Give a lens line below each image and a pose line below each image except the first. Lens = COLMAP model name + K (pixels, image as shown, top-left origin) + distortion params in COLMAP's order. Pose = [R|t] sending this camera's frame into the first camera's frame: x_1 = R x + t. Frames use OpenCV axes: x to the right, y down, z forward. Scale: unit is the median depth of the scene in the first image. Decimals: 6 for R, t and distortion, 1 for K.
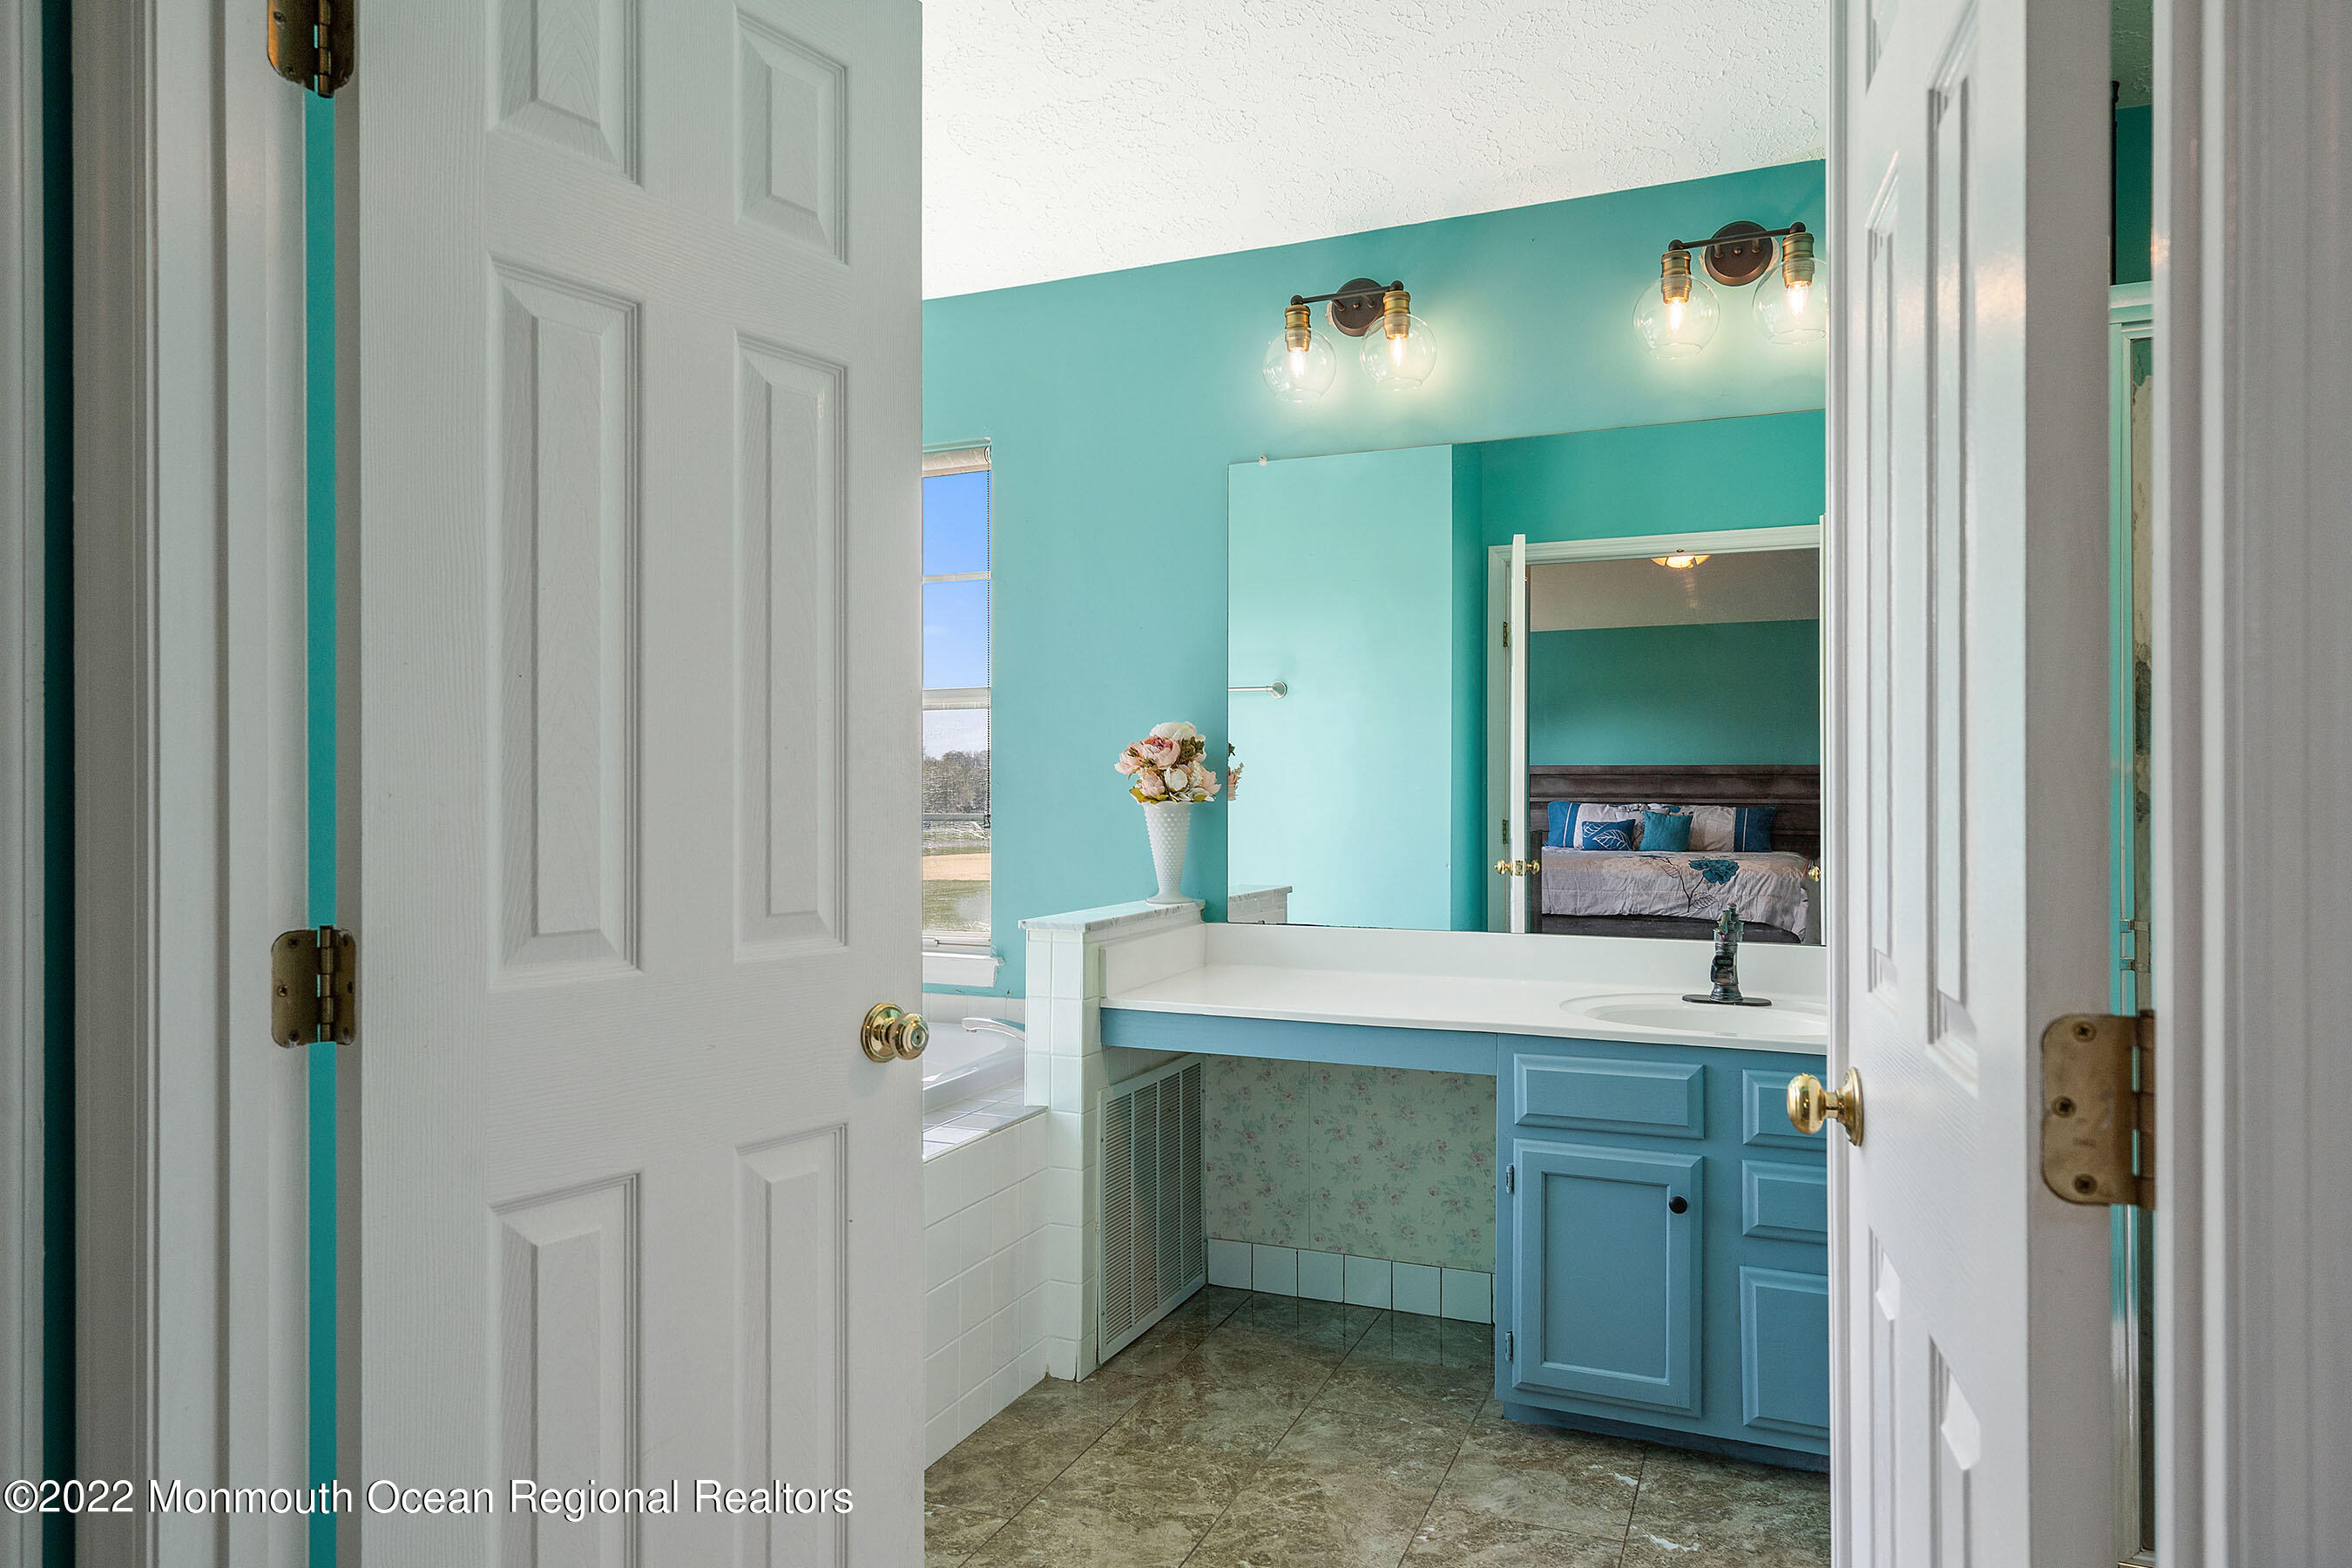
lens RADIAL K [[1523.6, 0, 1178.7], [0, 1523.6, 789.6], [0, 0, 1]] dist [0.016549, 0.000137]
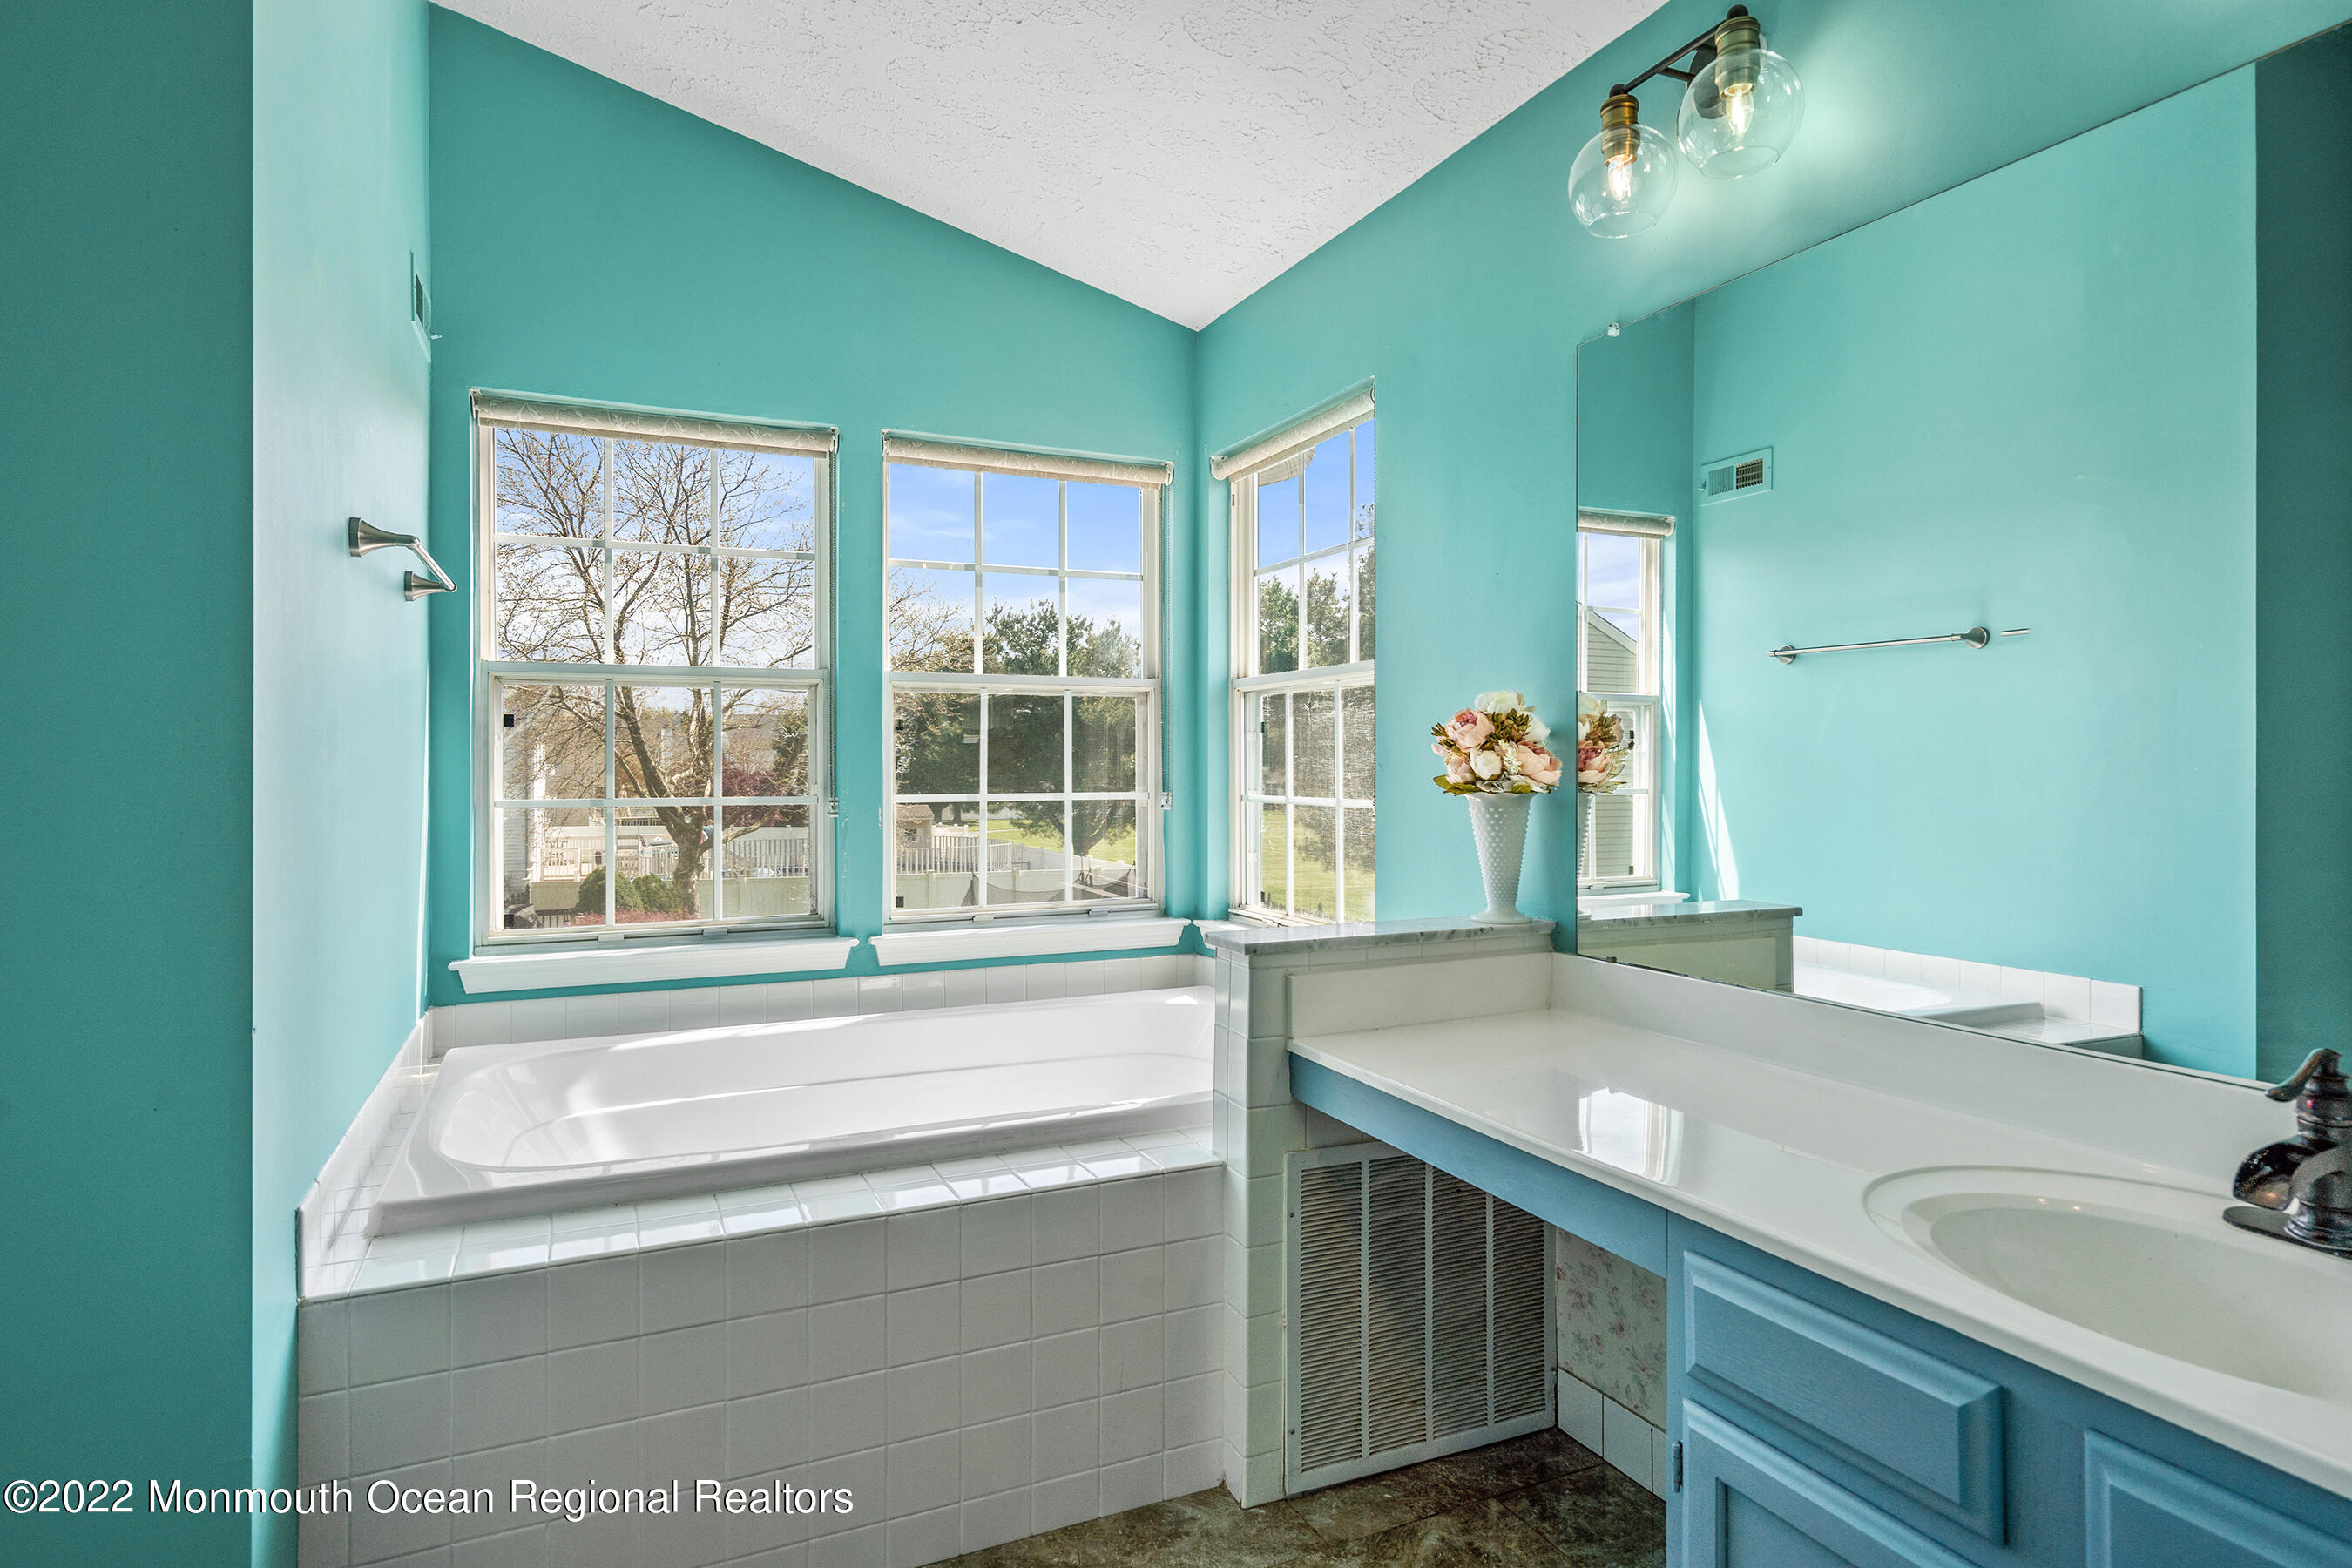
lens RADIAL K [[1286.9, 0, 1169.7], [0, 1286.9, 760.4], [0, 0, 1]] dist [0.004446, 0.003008]
pose [[0.730567, -0.002208, -0.682838, 0.328627], [0.002674, 0.999996, -0.000372, -0.008991], [0.682836, -0.001554, 0.730570, 0.413392]]
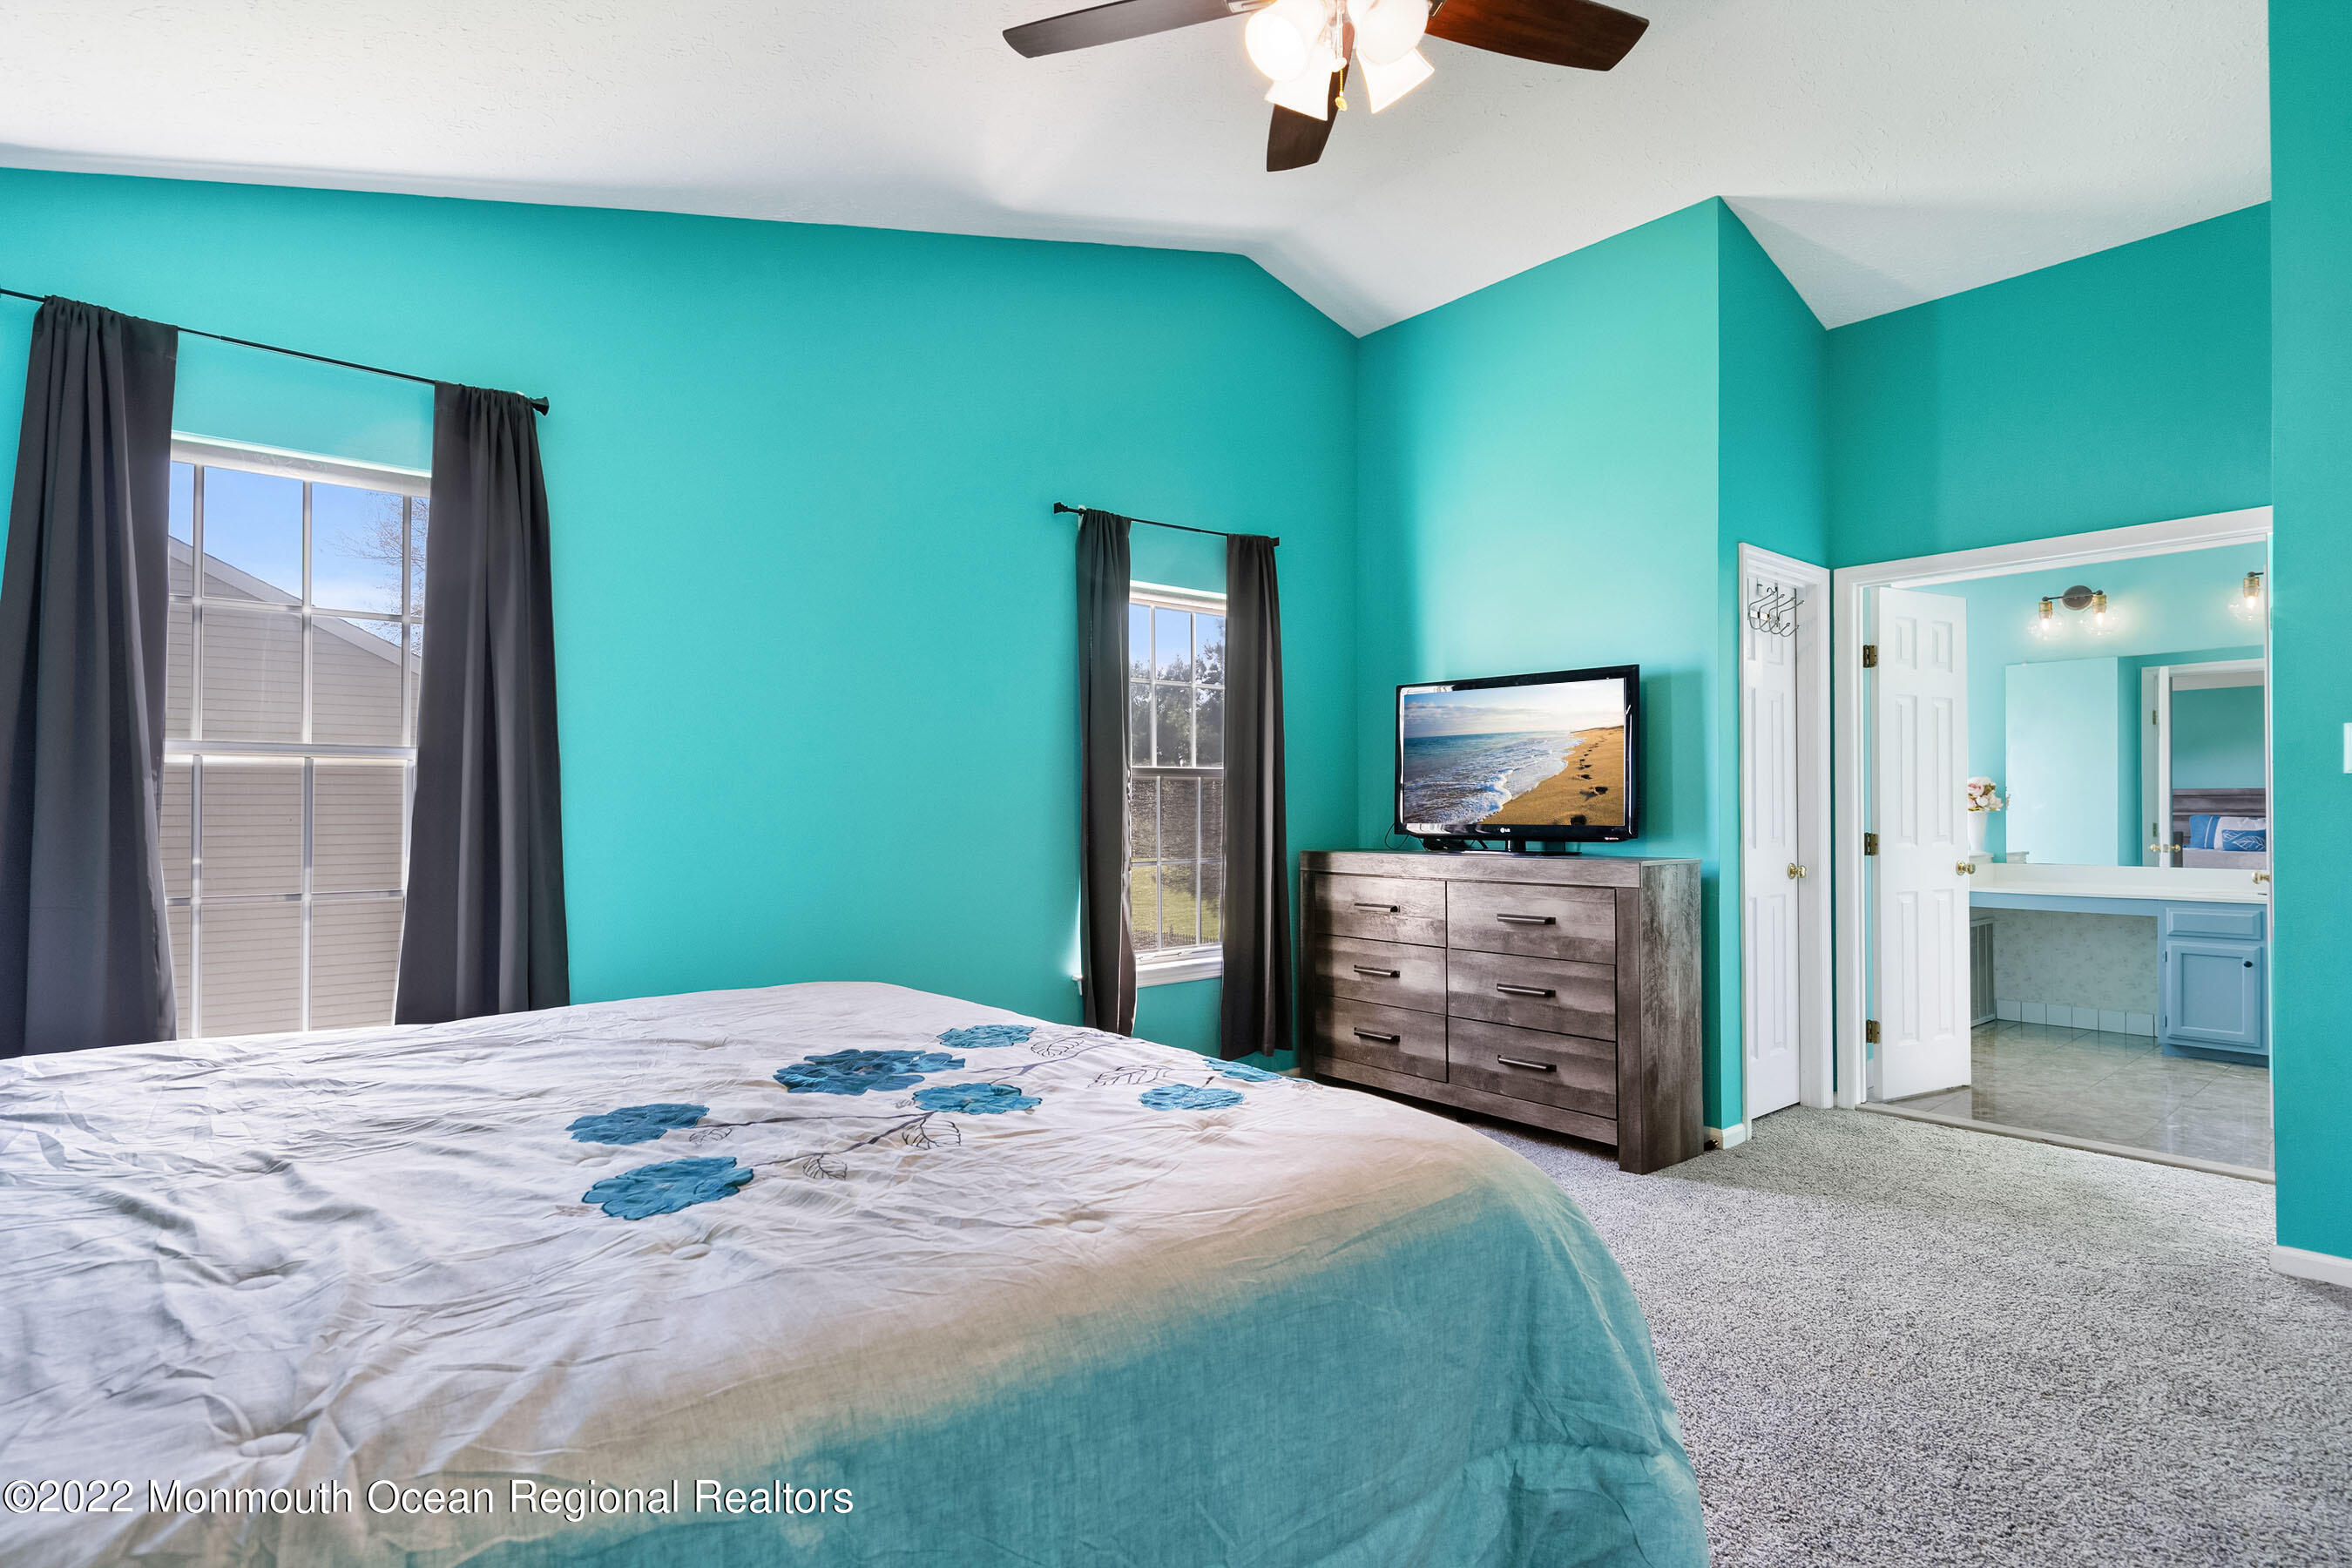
lens RADIAL K [[1143.2, 0, 1200.4], [0, 1143.2, 792.6], [0, 0, 1]] dist [0.002309, 0.001297]
pose [[0.888259, -0.003885, -0.459326, -0.265652], [-0.001281, 0.999939, -0.010934, 0.000465], [0.459340, 0.010300, 0.888201, -1.150240]]
